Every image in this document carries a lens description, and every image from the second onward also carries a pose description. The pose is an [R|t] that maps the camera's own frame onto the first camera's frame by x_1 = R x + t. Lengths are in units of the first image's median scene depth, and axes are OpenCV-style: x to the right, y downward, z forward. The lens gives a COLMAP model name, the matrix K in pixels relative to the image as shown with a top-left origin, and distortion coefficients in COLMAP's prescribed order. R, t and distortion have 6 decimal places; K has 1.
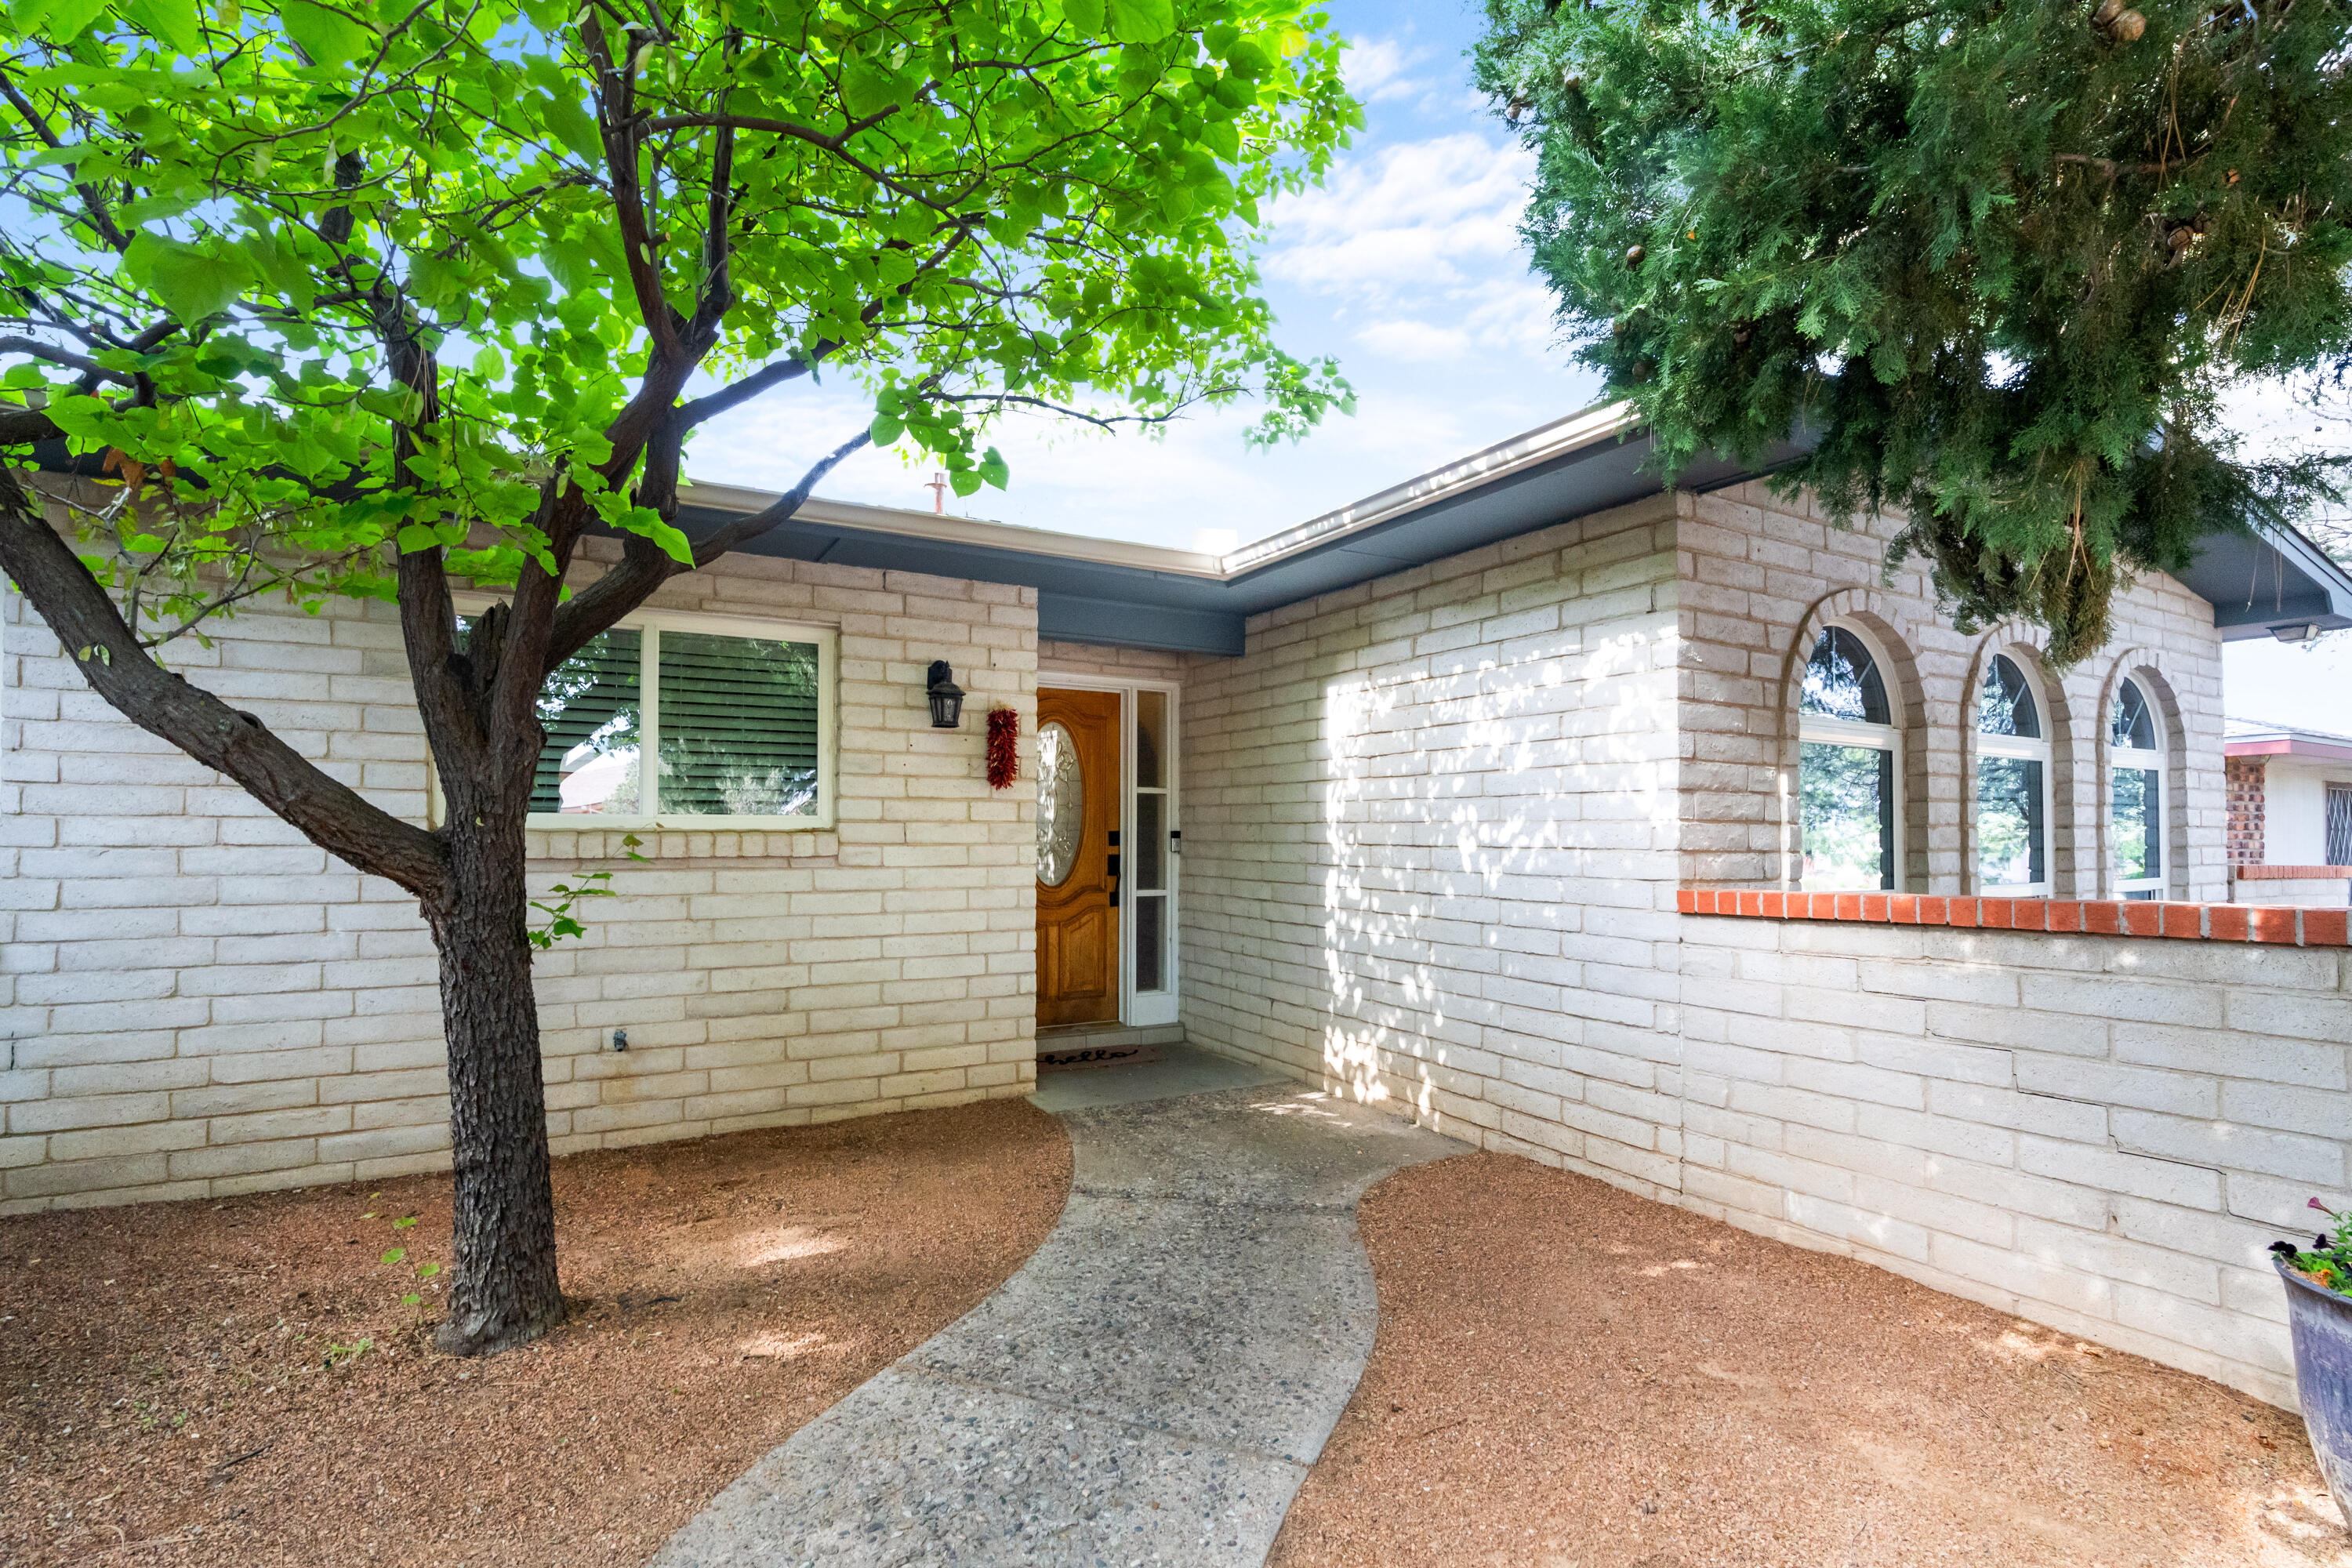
lens RADIAL K [[1097.1, 0, 1156.9], [0, 1097.1, 807.9], [0, 0, 1]] dist [-0.001559, 0.000038]
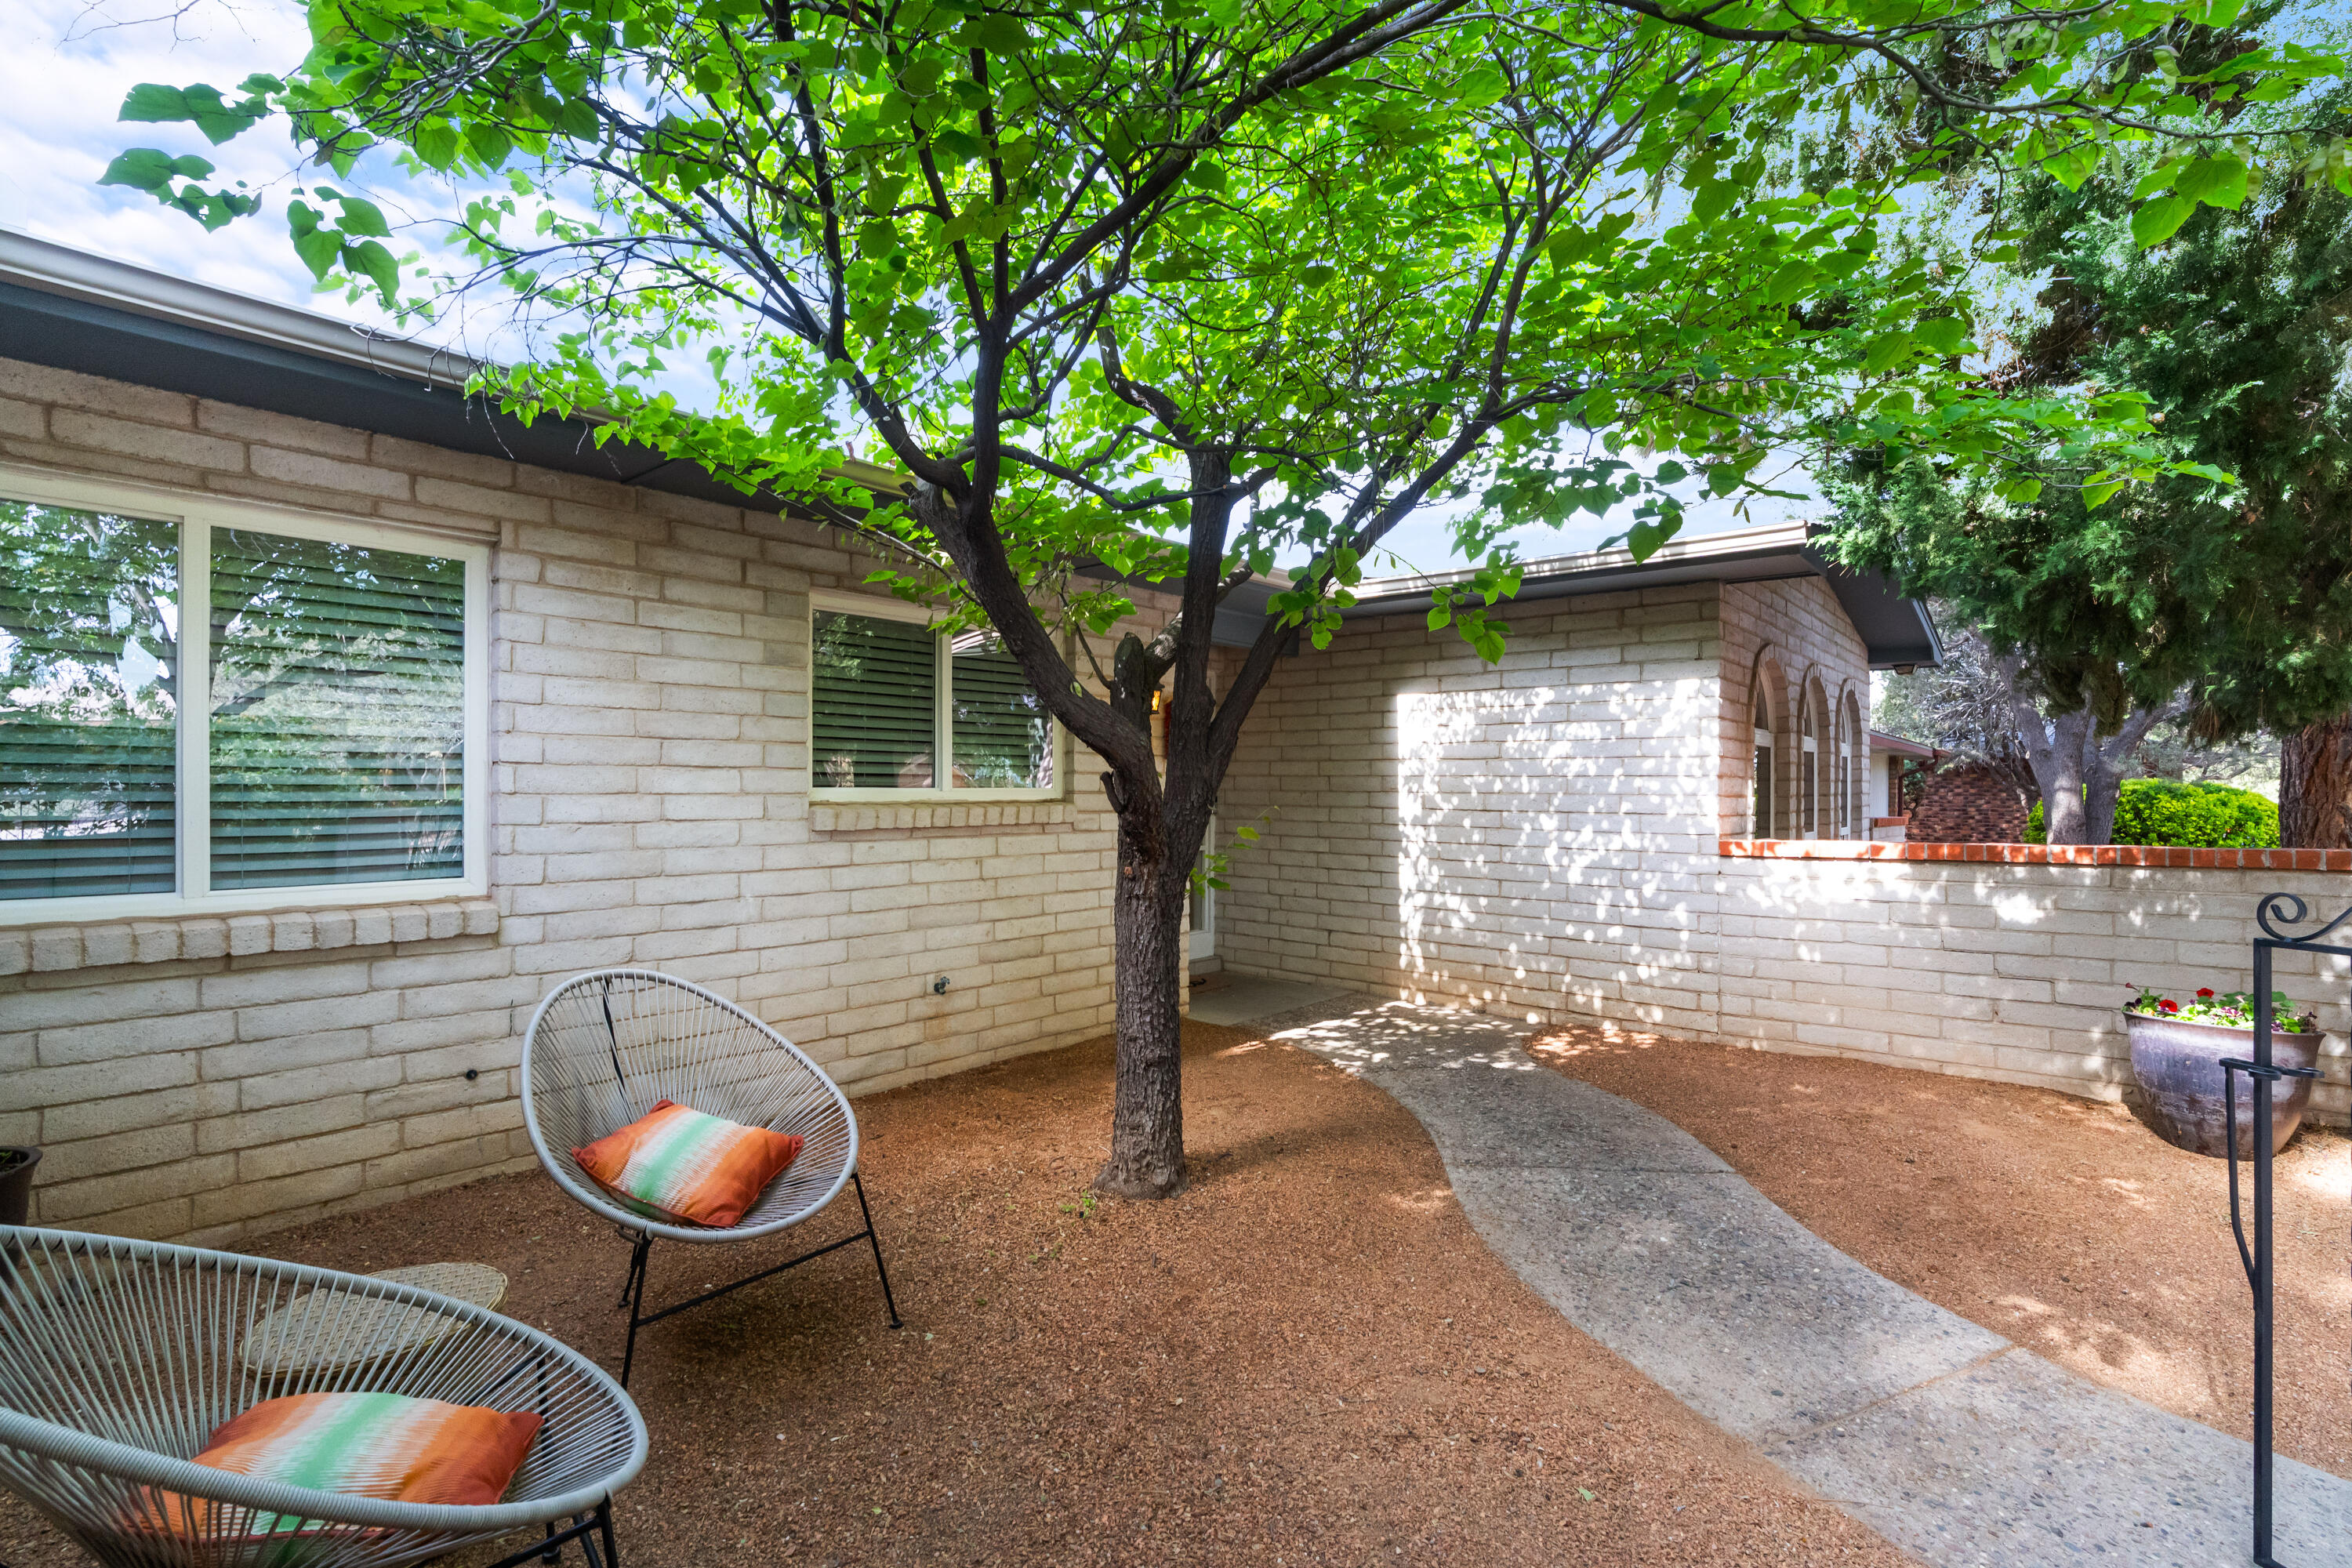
lens RADIAL K [[1100.6, 0, 1176.0], [0, 1100.6, 784.0], [0, 0, 1]] dist [-0.000237, 0.000020]
pose [[0.938678, 0.001929, 0.344790, -0.606964], [-0.010028, 0.999714, 0.021709, -0.024702], [-0.344650, -0.023835, 0.938429, -0.153584]]
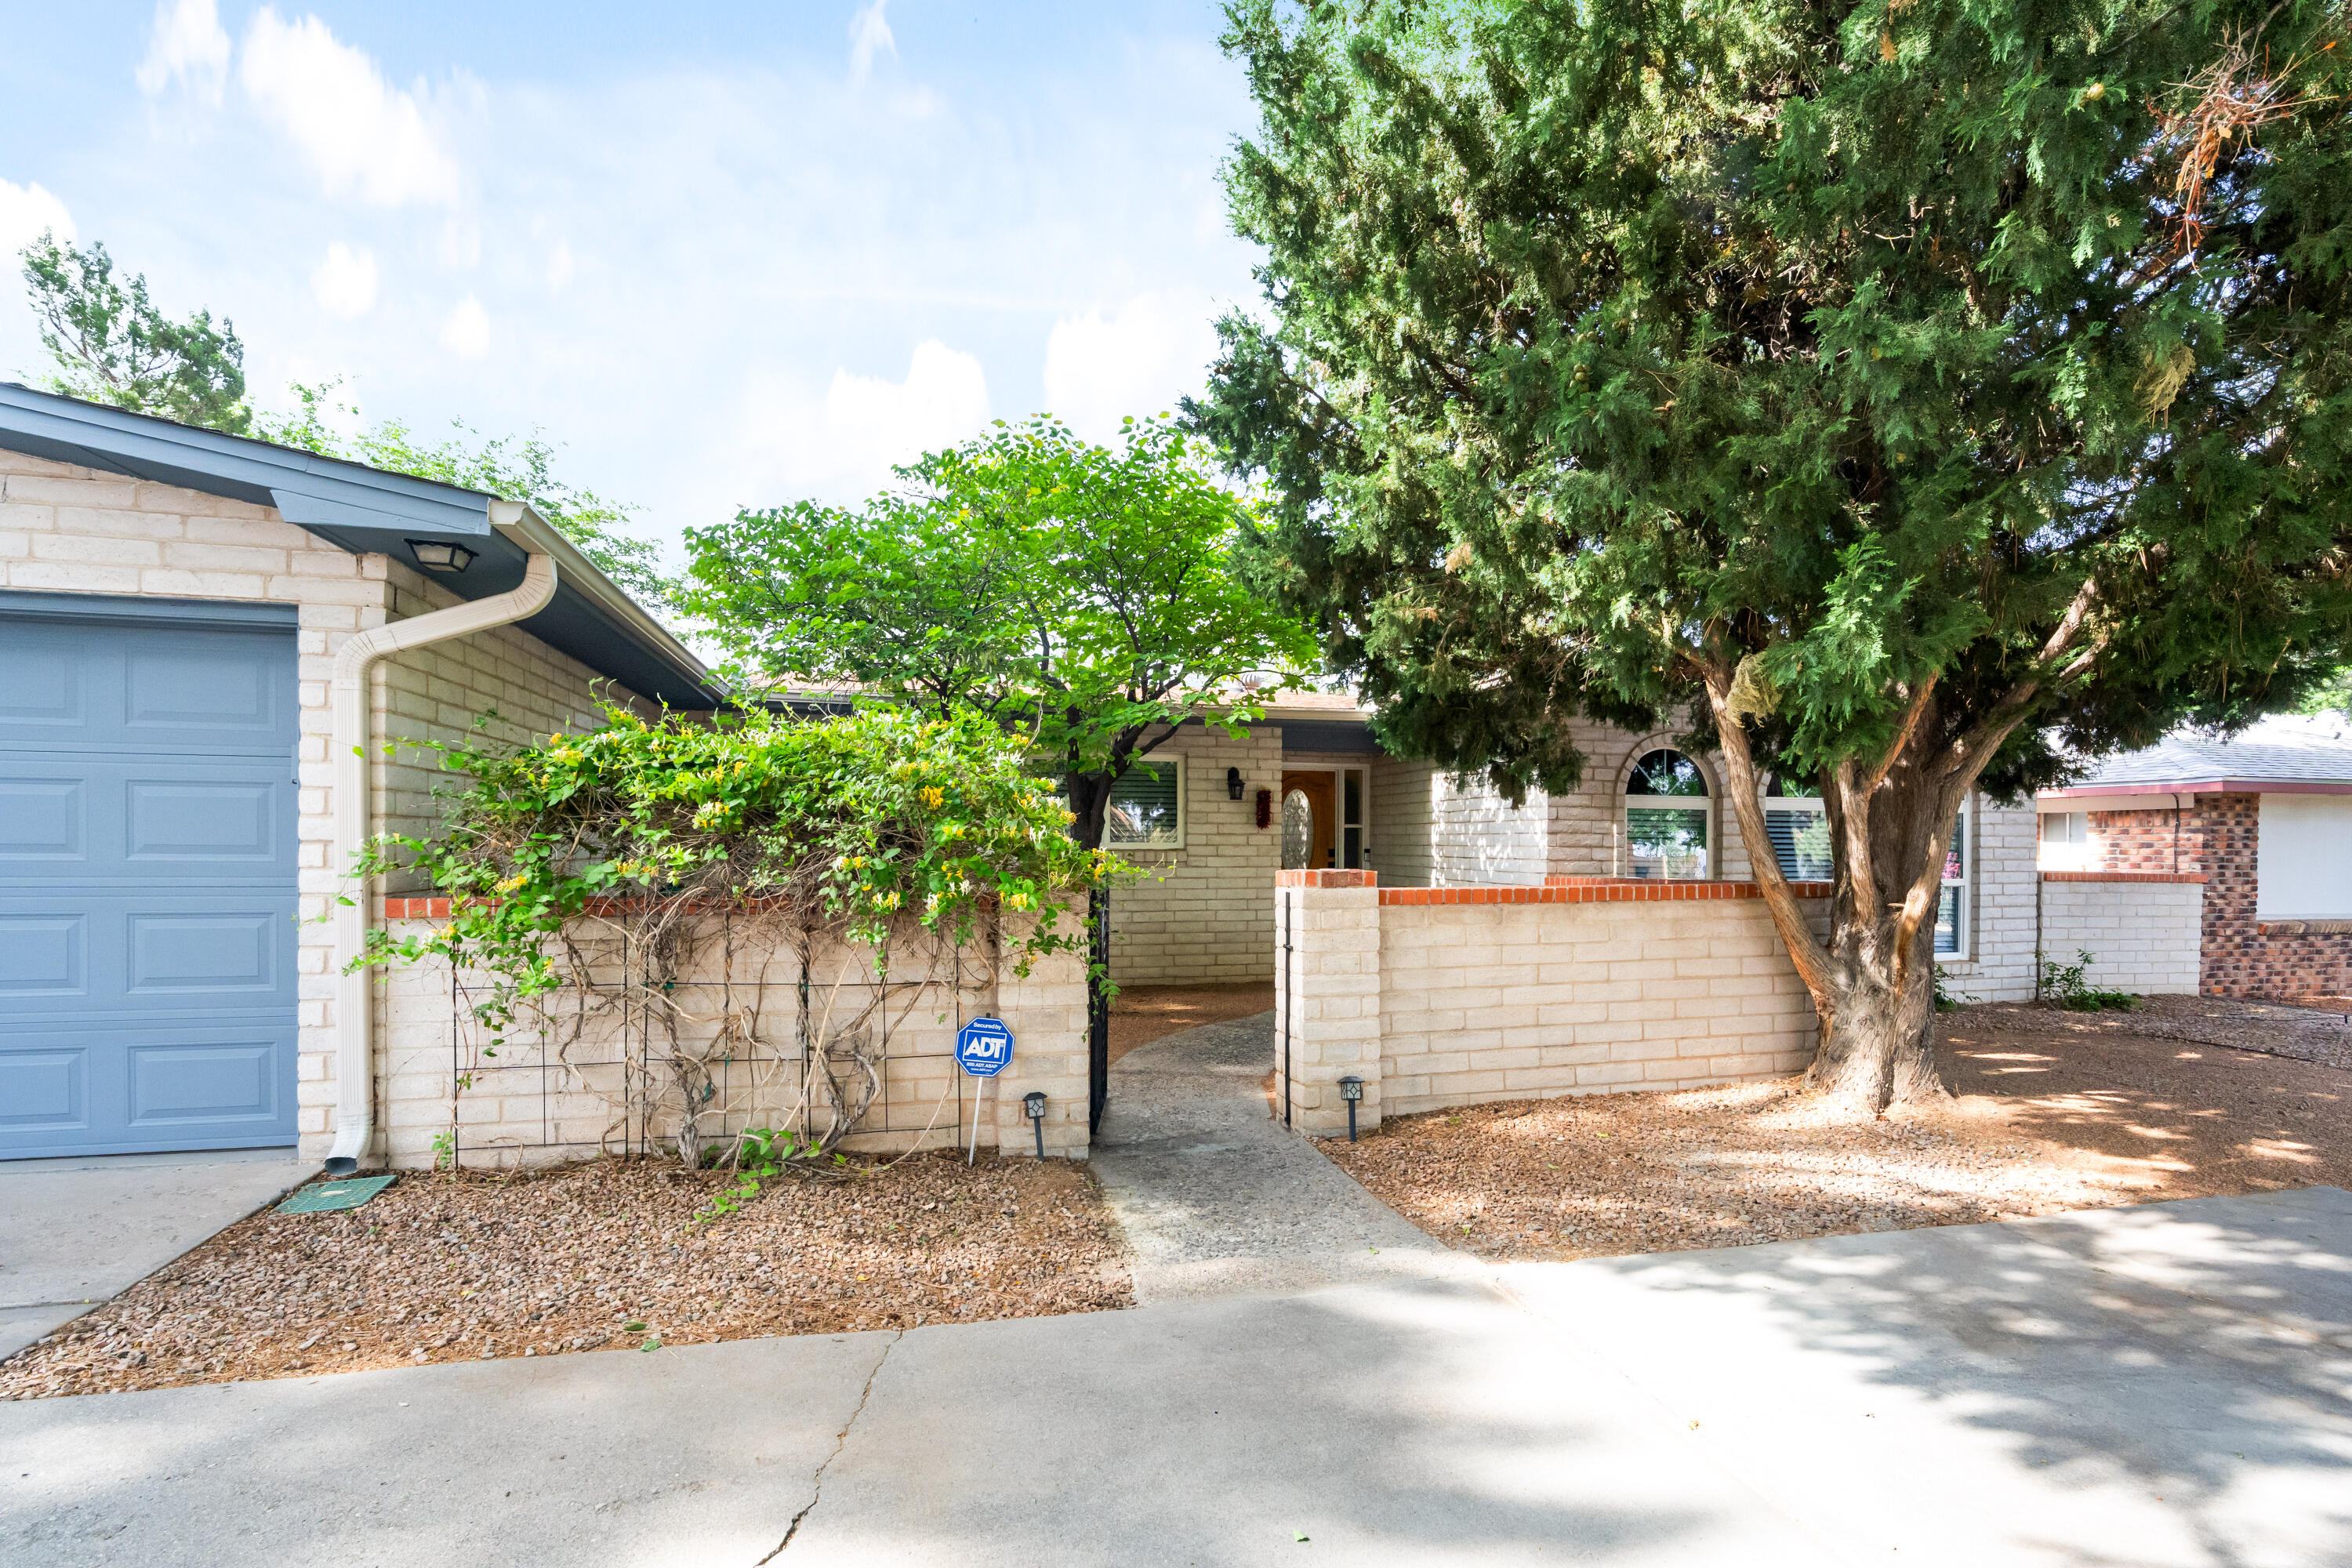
lens RADIAL K [[1119.9, 0, 1153.8], [0, 1119.9, 846.0], [0, 0, 1]] dist [-0.003733, -0.000780]
pose [[0.960505, 0.000883, -0.278261, 0.248658], [0.006085, 0.999689, 0.024176, -0.037909], [0.278196, -0.024914, 0.960201, -1.085509]]
